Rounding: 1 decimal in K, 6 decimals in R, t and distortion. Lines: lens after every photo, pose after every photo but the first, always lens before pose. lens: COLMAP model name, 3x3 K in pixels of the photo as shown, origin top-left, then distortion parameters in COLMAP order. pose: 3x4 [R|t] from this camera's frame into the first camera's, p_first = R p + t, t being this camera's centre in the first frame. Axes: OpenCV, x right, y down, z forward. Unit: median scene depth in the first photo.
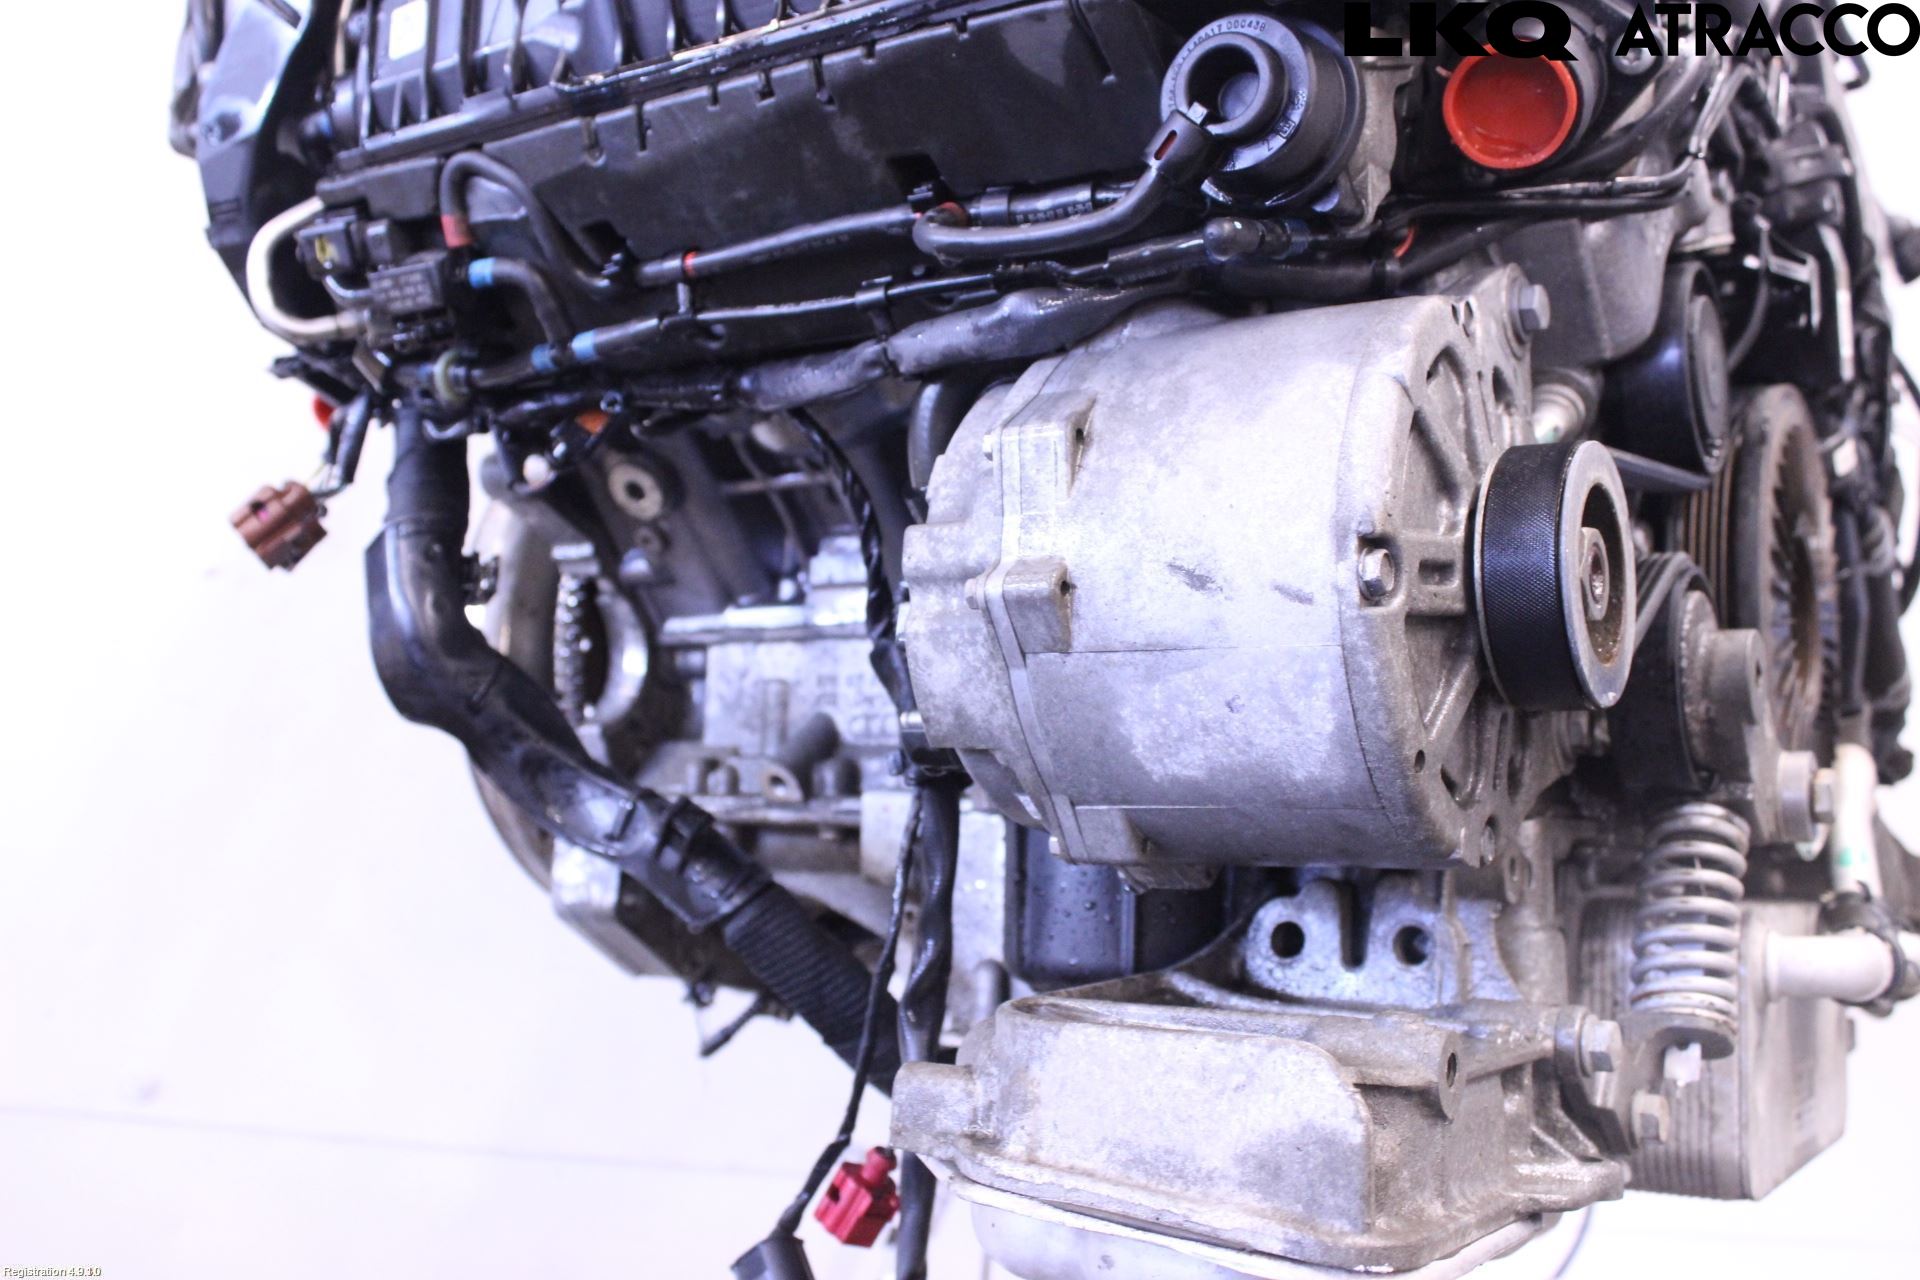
lens RADIAL K [[1976.0, 0, 960.0], [0, 1976.0, 640.0], [0, 0, 1]] dist [-0.143651, 0.229076]
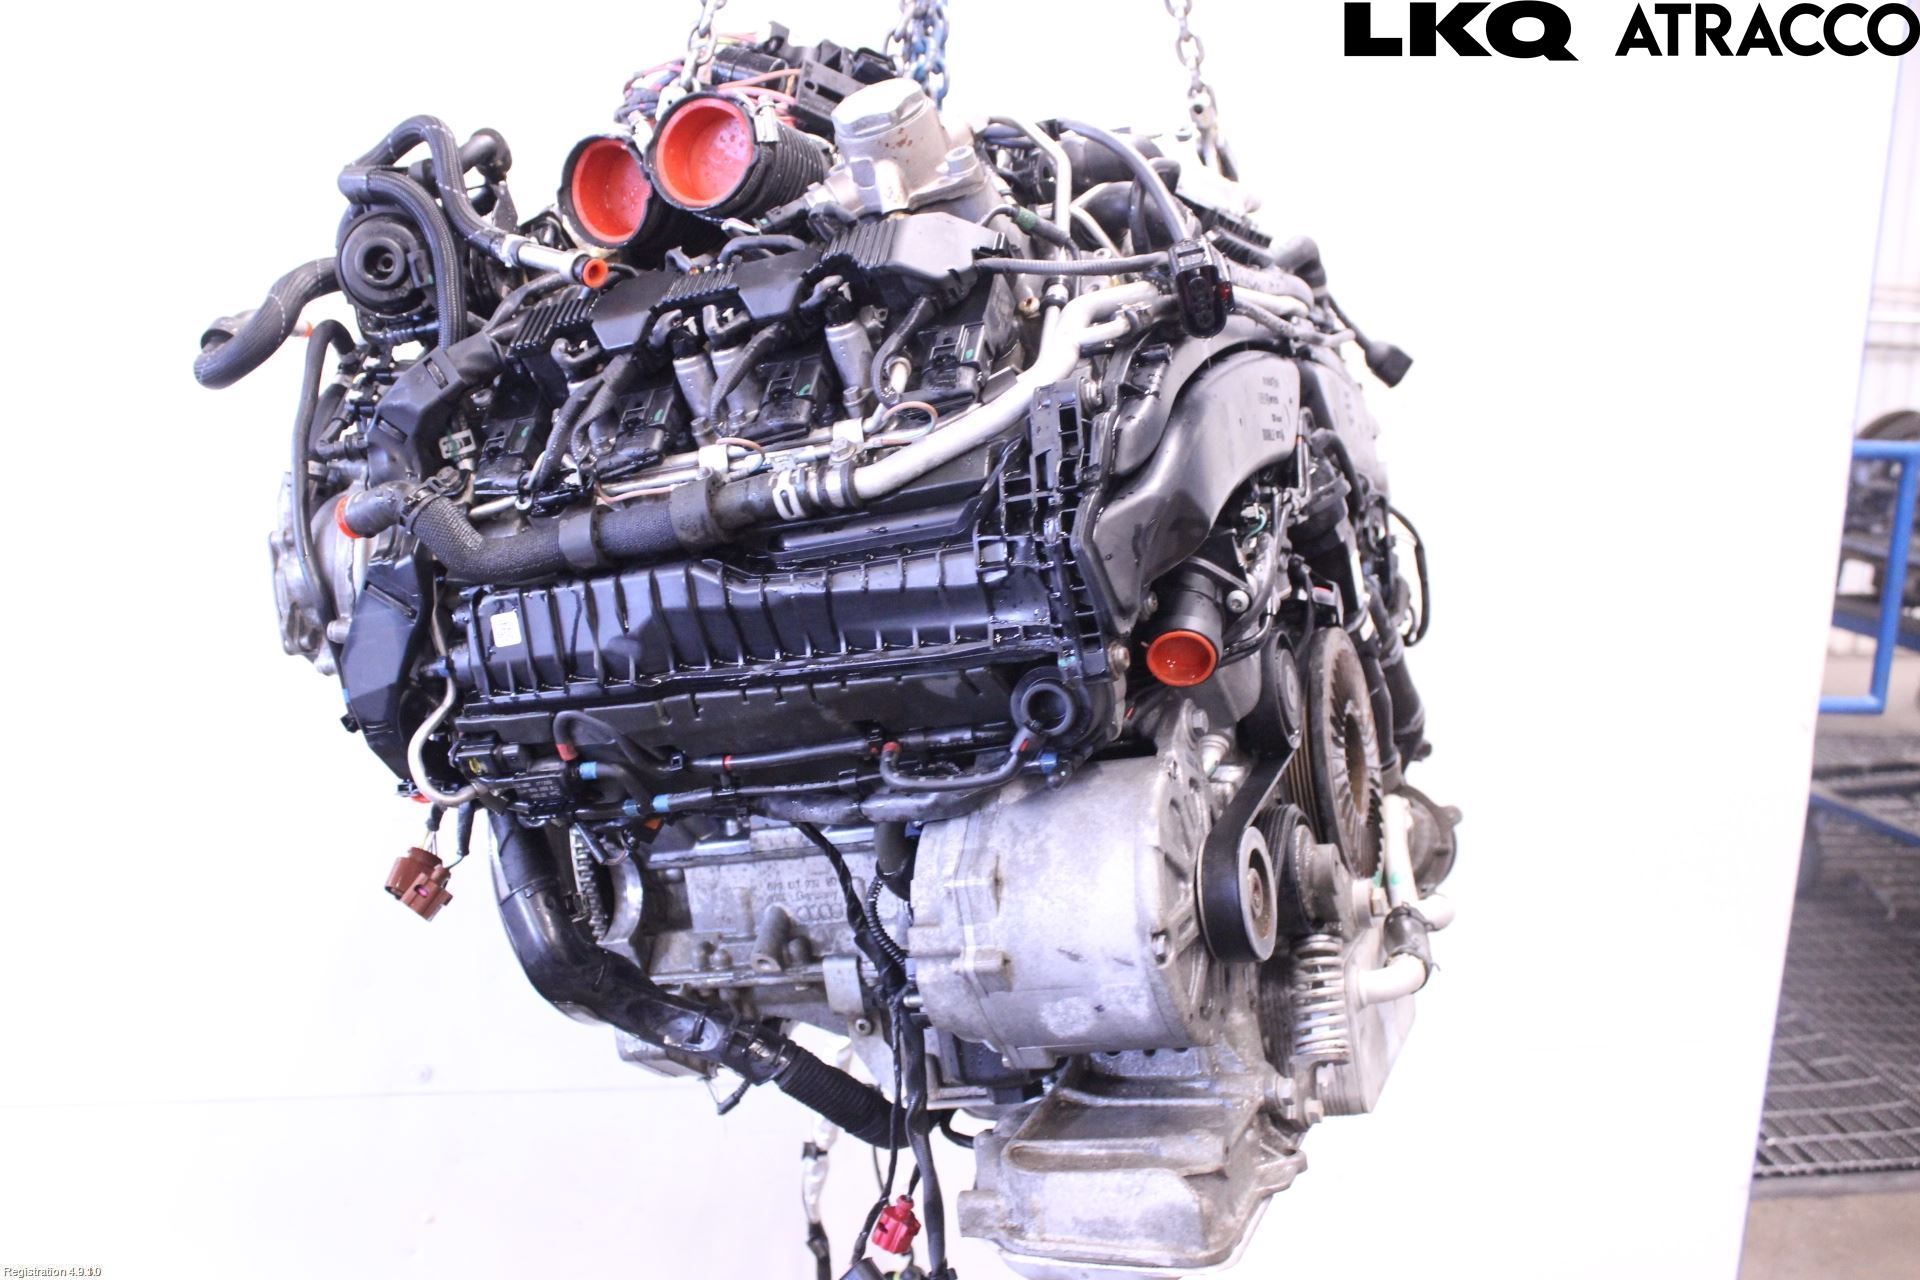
lens RADIAL K [[2005.3, 0, 960.0], [0, 2005.3, 640.0], [0, 0, 1]] dist [-0.074218, 0.002466]
pose [[0.963197, -0.193240, 0.186842, -0.275963], [0.159794, 0.970589, 0.180065, -0.644821], [-0.216143, -0.143582, 0.965747, -0.808705]]
